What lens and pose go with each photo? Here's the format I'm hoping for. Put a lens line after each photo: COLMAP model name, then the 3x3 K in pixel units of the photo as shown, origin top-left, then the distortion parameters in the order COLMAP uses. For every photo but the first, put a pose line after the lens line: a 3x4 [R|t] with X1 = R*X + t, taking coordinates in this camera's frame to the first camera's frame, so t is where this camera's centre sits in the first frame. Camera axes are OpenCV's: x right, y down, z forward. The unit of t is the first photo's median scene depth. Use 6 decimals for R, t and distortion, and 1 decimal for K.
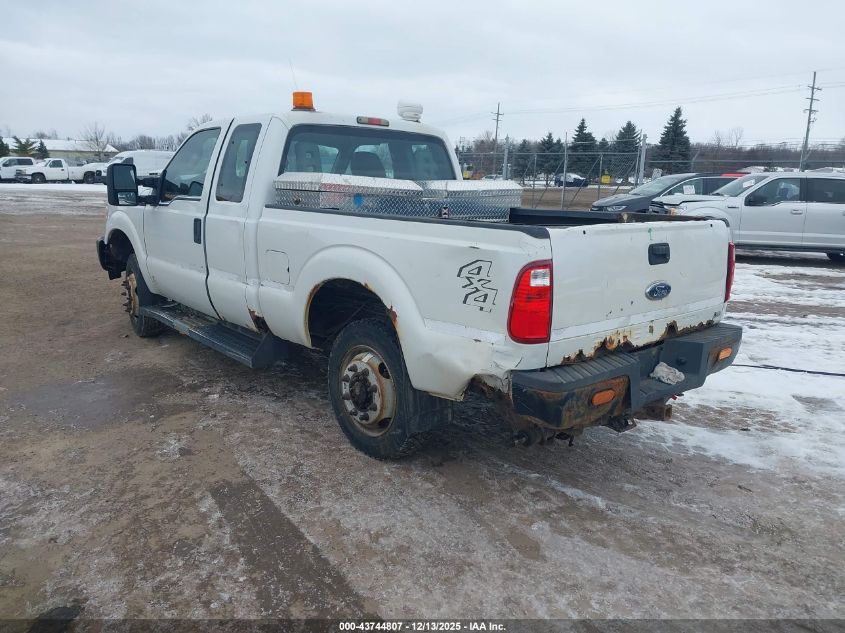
lens RADIAL K [[698.4, 0, 426.3], [0, 698.4, 312.8], [0, 0, 1]] dist [0.025904, -0.024986]
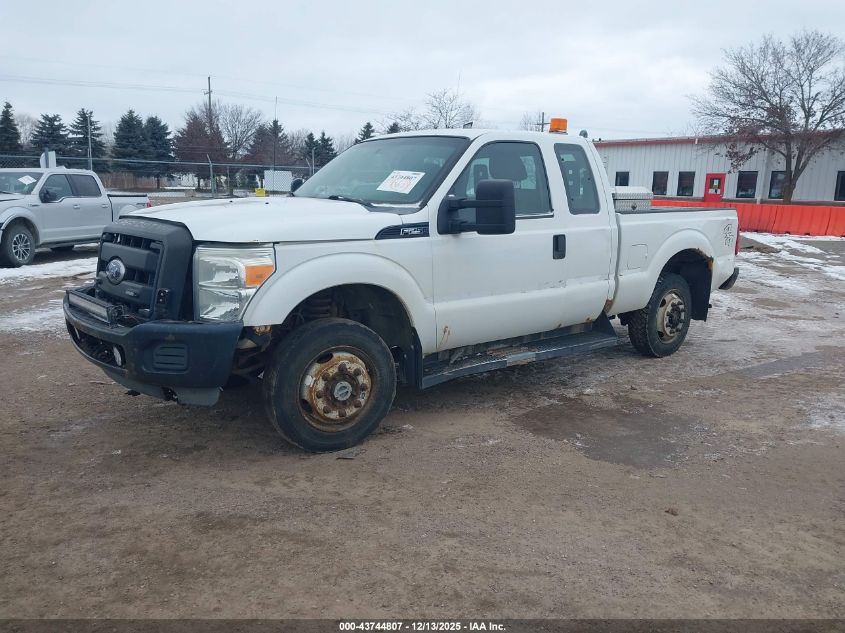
lens RADIAL K [[698.4, 0, 422.8], [0, 698.4, 319.1], [0, 0, 1]] dist [0.025904, -0.024986]
pose [[-0.009672, -0.212172, 0.977185, -1.362567], [0.181283, 0.960665, 0.210379, -0.270660], [-0.983383, 0.179182, 0.029171, 1.215029]]
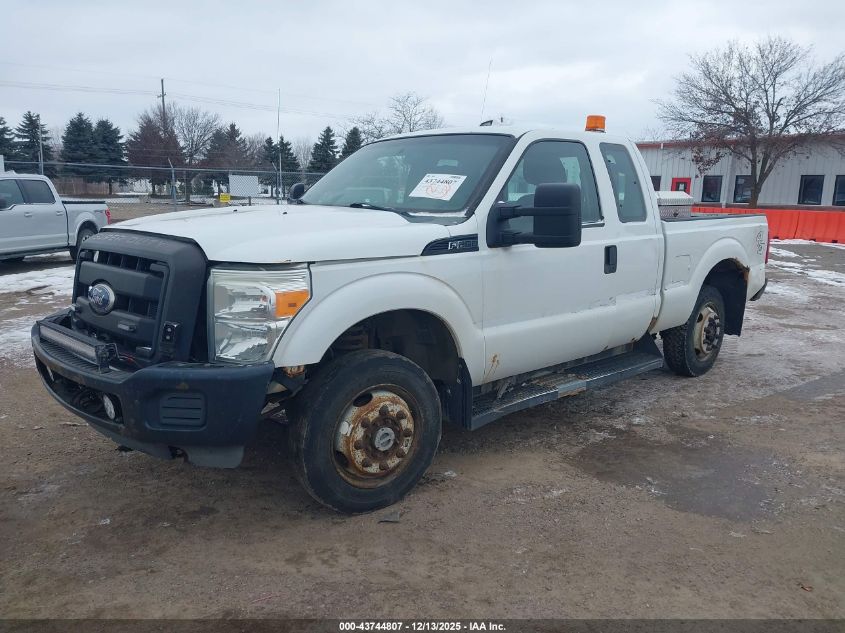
lens RADIAL K [[698.4, 0, 425.9], [0, 698.4, 318.0], [0, 0, 1]] dist [0.025904, -0.024986]
pose [[-0.074581, -0.203435, 0.976244, -1.218998], [0.181960, 0.959759, 0.213900, -0.284902], [-0.980474, 0.193590, -0.034563, 1.308603]]
